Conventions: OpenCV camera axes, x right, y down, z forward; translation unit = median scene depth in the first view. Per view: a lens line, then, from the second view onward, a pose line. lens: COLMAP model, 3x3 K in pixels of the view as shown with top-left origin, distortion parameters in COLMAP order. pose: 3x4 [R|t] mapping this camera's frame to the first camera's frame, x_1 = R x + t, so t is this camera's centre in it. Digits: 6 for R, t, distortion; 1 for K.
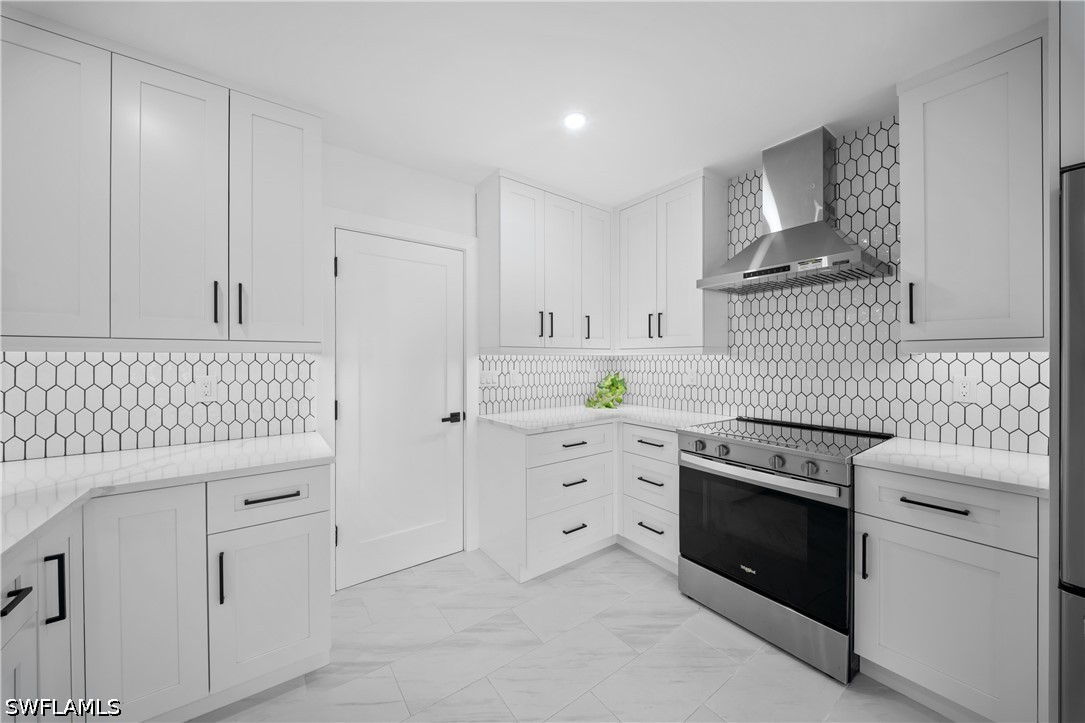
lens RADIAL K [[375.8, 0, 542.5], [0, 375.8, 361.5], [0, 0, 1]] dist [0.000399, -0.000033]
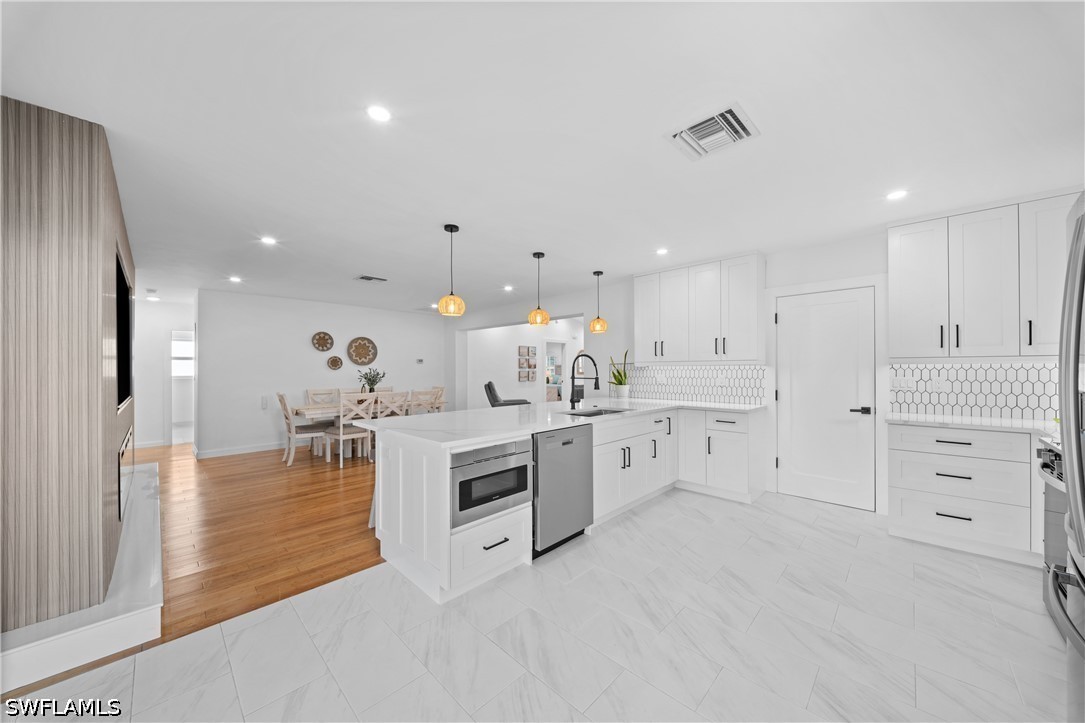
lens RADIAL K [[374.9, 0, 542.9], [0, 374.9, 368.6], [0, 0, 1]] dist [0.005810, -0.004544]
pose [[0.173098, -0.001132, -0.984904, 0.983966], [-0.002485, 0.999996, -0.001586, 0.002351], [0.984901, 0.002722, 0.173095, -0.419390]]
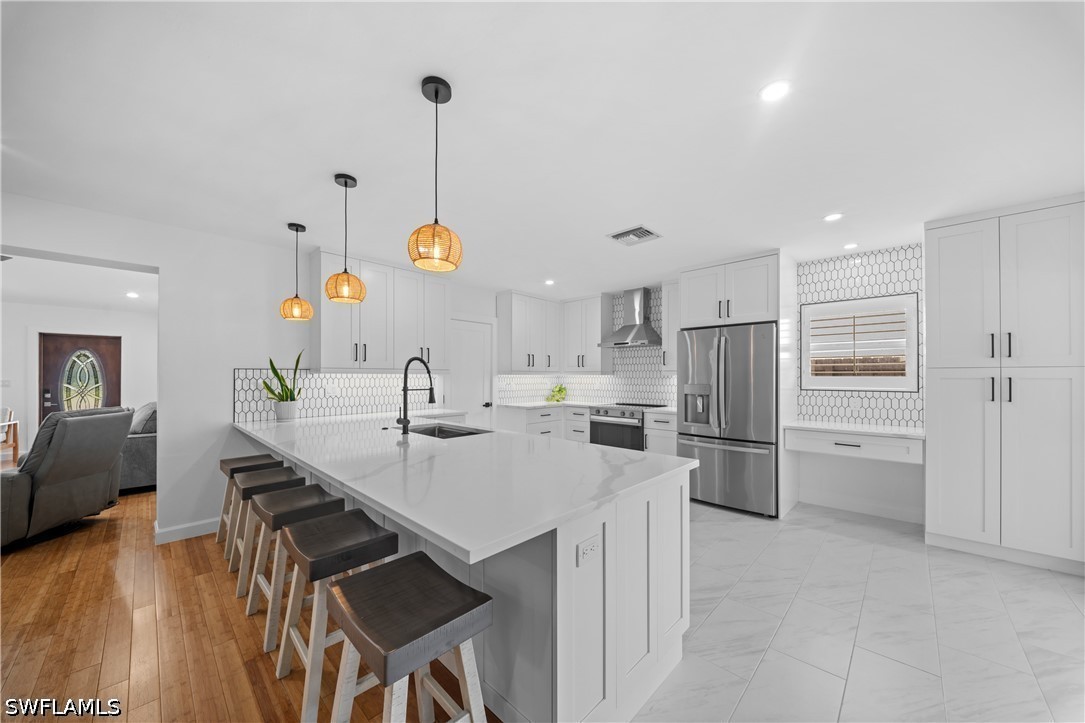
lens RADIAL K [[378.1, 0, 538.1], [0, 378.1, 377.1], [0, 0, 1]] dist [0.005524, -0.005113]
pose [[0.985025, 0.002724, 0.172391, -0.344785], [-0.001901, 0.999986, -0.004937, 0.005553], [-0.172402, 0.004535, 0.985016, -1.199185]]
